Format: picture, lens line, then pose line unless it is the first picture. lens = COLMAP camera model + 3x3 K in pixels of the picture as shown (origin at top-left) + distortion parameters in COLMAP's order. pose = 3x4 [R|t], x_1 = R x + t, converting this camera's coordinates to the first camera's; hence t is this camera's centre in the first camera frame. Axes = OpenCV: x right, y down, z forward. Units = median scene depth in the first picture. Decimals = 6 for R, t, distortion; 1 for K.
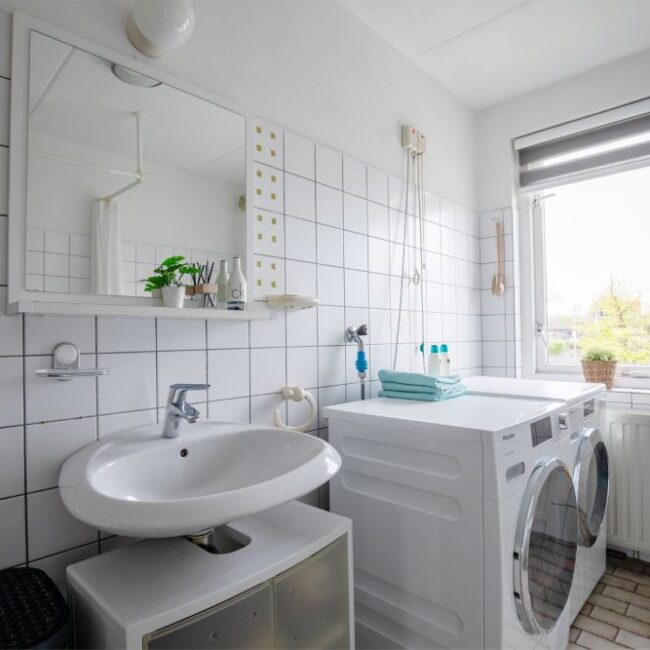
lens RADIAL K [[459.6, 0, 325.7], [0, 459.6, 327.9], [0, 0, 1]] dist [-0.001671, -0.006936]
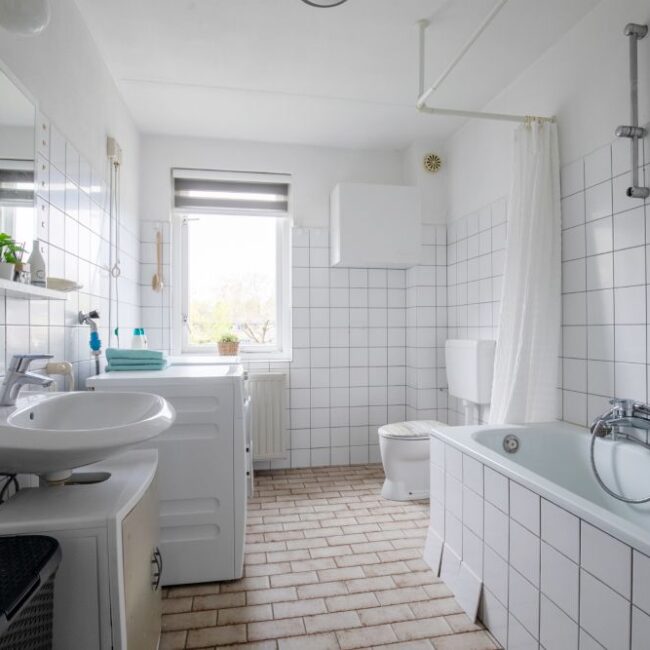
lens RADIAL K [[459.6, 0, 326.0], [0, 459.6, 326.7], [0, 0, 1]] dist [-0.001671, -0.006936]
pose [[0.596447, 0.019609, 0.802413, -0.407646], [-0.025074, 0.999669, -0.005791, 0.024267], [-0.802261, -0.016666, 0.596741, -0.119288]]
